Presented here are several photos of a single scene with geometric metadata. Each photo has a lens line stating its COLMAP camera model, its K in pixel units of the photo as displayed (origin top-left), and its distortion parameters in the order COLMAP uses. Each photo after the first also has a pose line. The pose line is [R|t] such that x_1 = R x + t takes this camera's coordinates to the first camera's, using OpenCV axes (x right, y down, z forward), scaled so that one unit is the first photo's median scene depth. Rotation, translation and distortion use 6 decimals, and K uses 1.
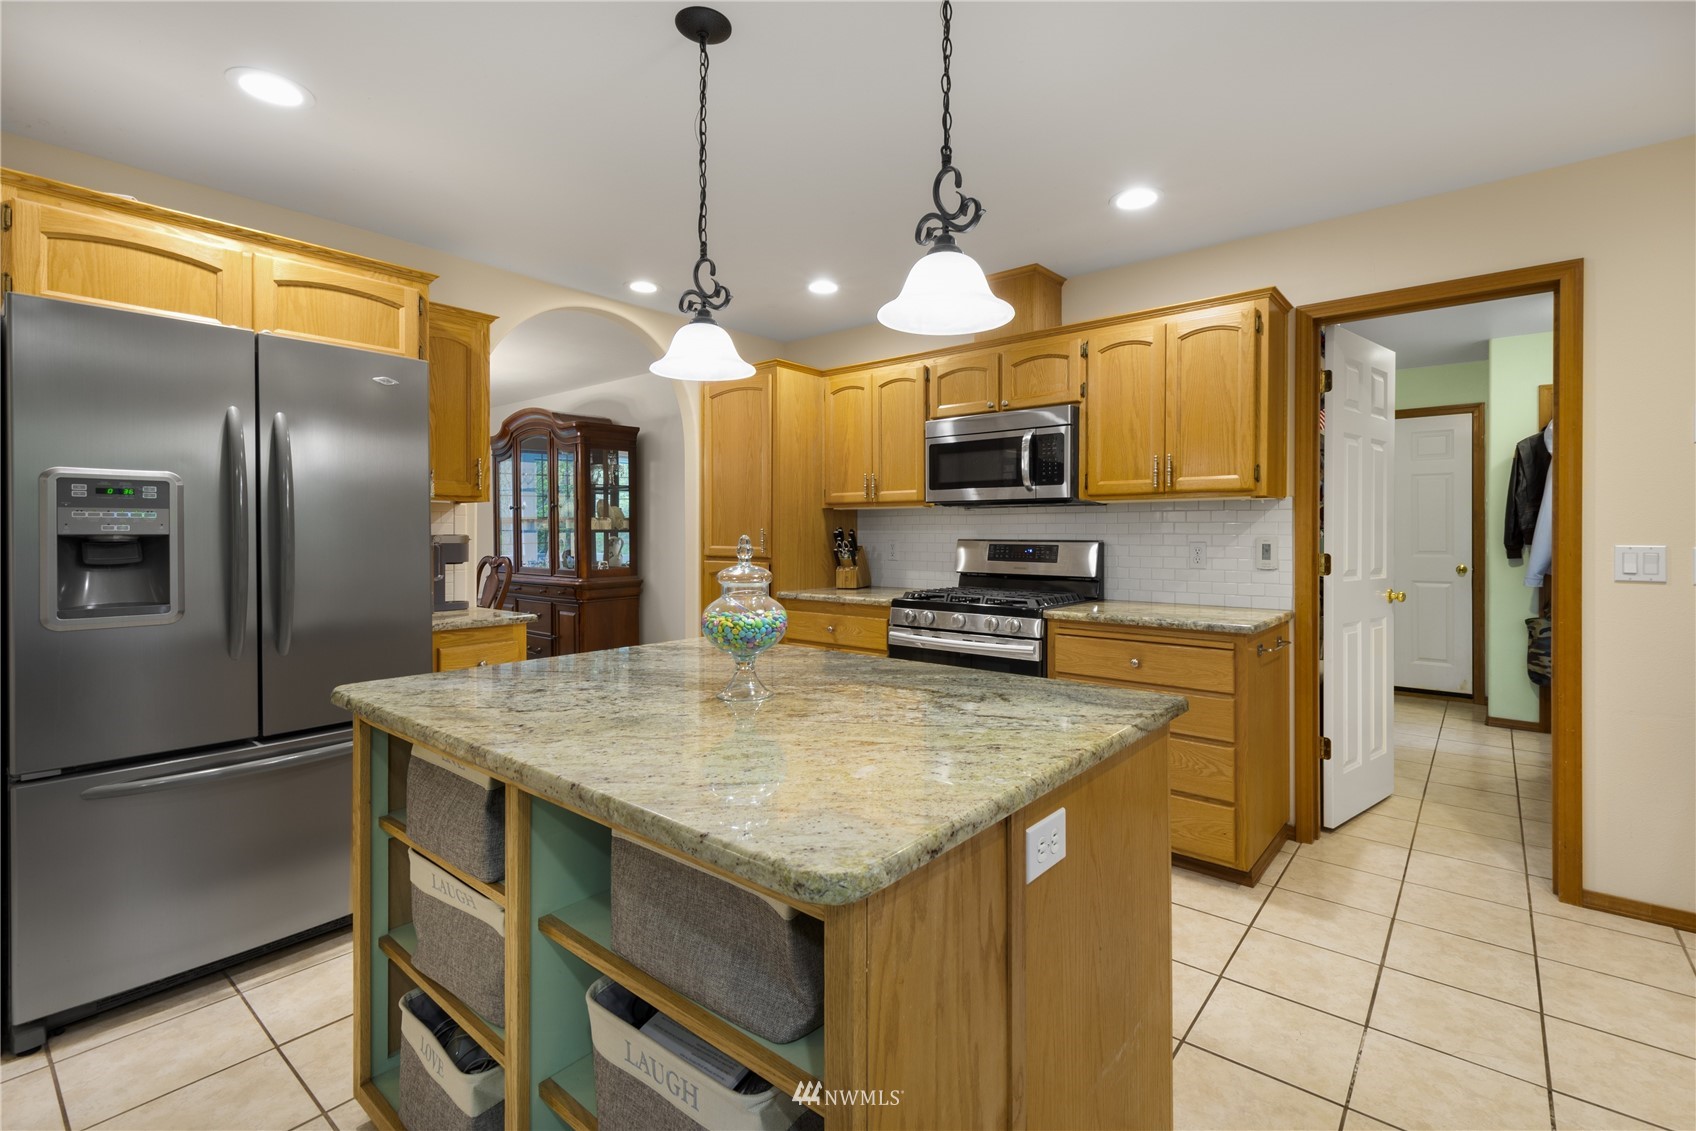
lens RADIAL K [[740.5, 0, 884.5], [0, 740.5, 536.7], [0, 0, 1]] dist [0.003989, 0.000220]
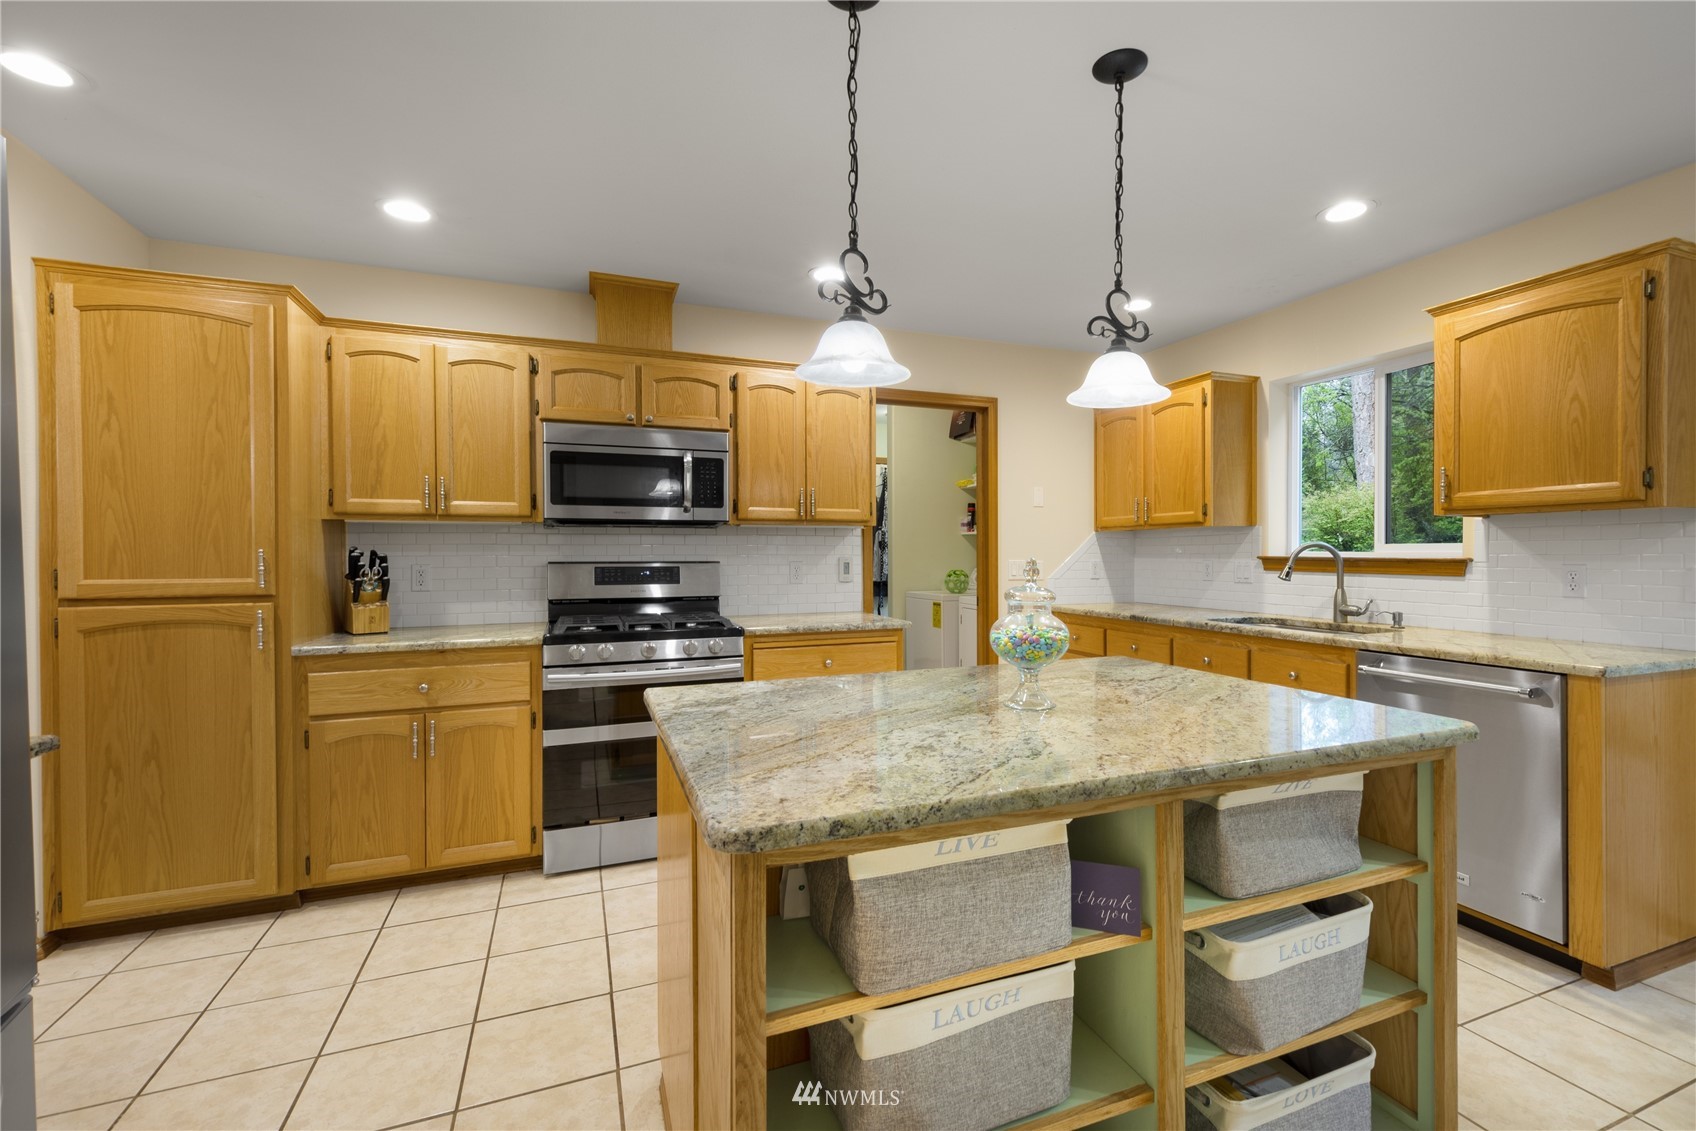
lens RADIAL K [[740.5, 0, 859.6], [0, 740.5, 556.6], [0, 0, 1]] dist [0.003989, 0.000220]
pose [[0.494886, -0.006724, 0.868932, -0.602871], [0.006504, 0.999971, 0.004034, -0.005206], [-0.868934, 0.003655, 0.494915, 0.330669]]
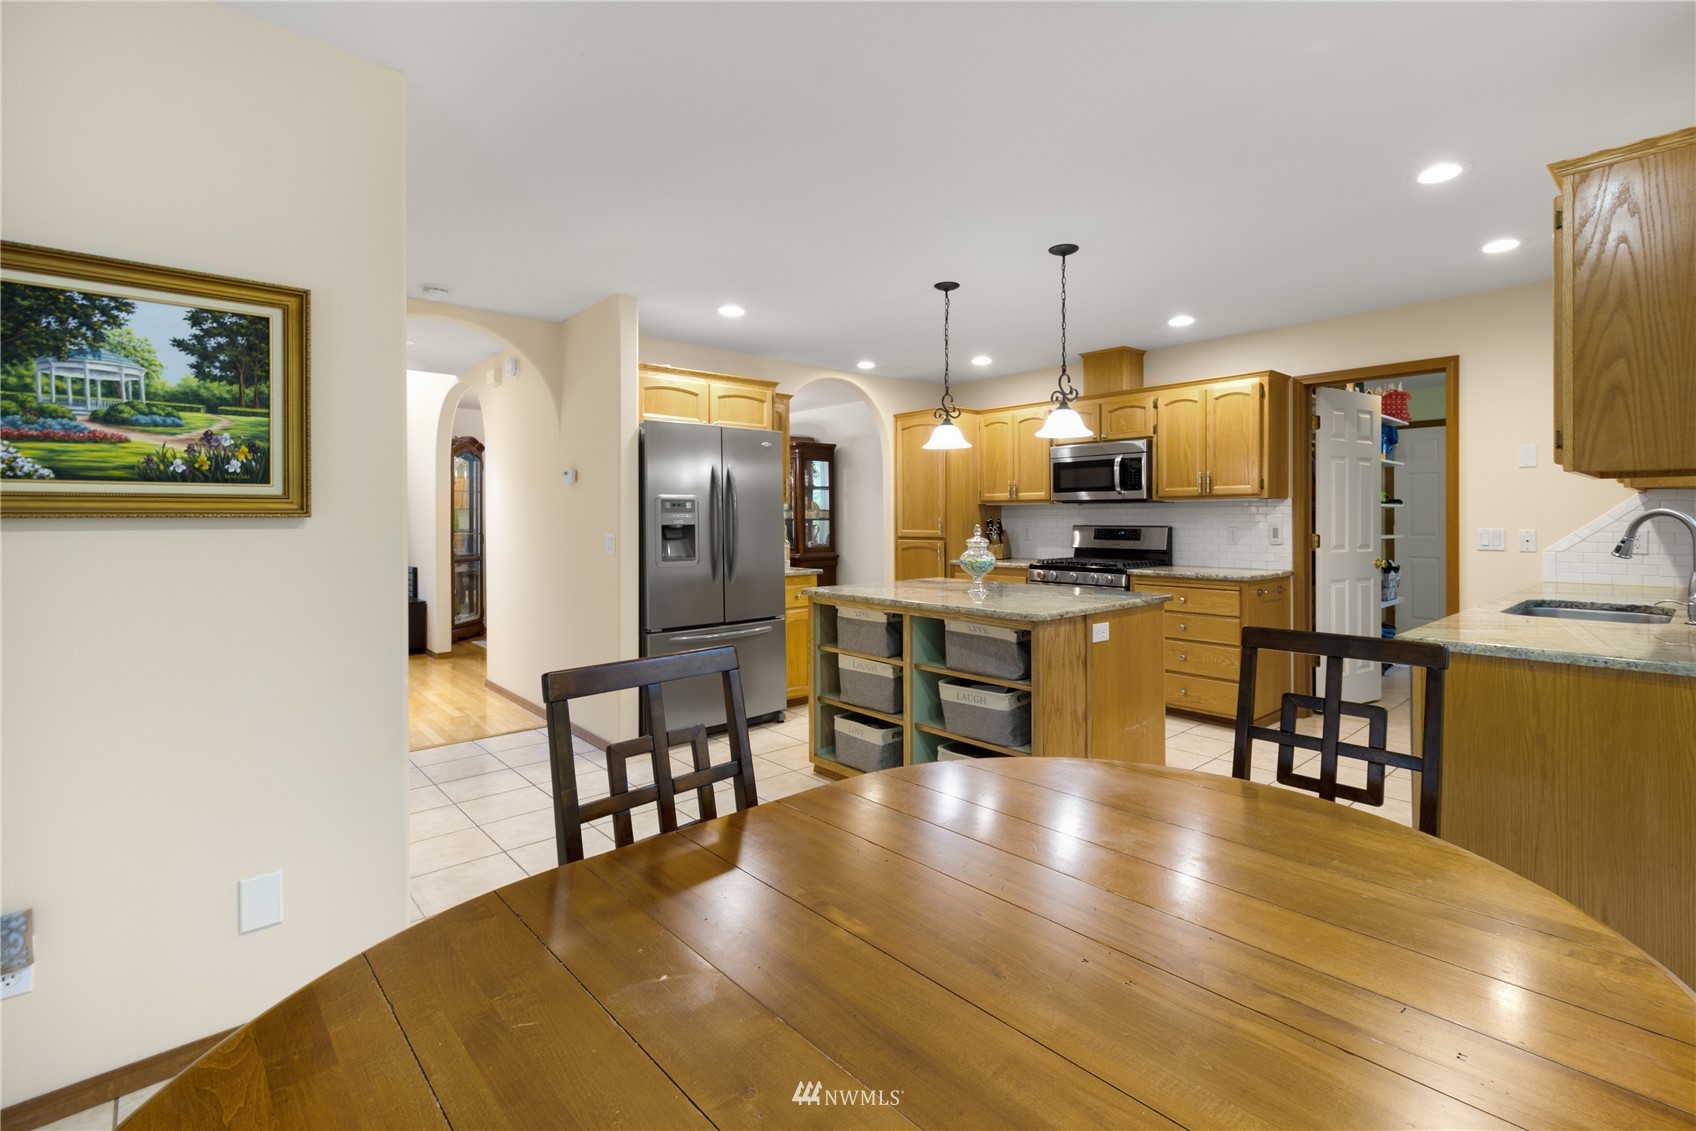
lens RADIAL K [[740.5, 0, 885.4], [0, 740.5, 515.3], [0, 0, 1]] dist [0.003989, 0.000220]
pose [[0.987935, -0.004528, -0.154803, -0.053931], [0.003179, 0.999955, -0.008960, -0.005517], [0.154836, 0.008360, 0.987905, -0.661841]]
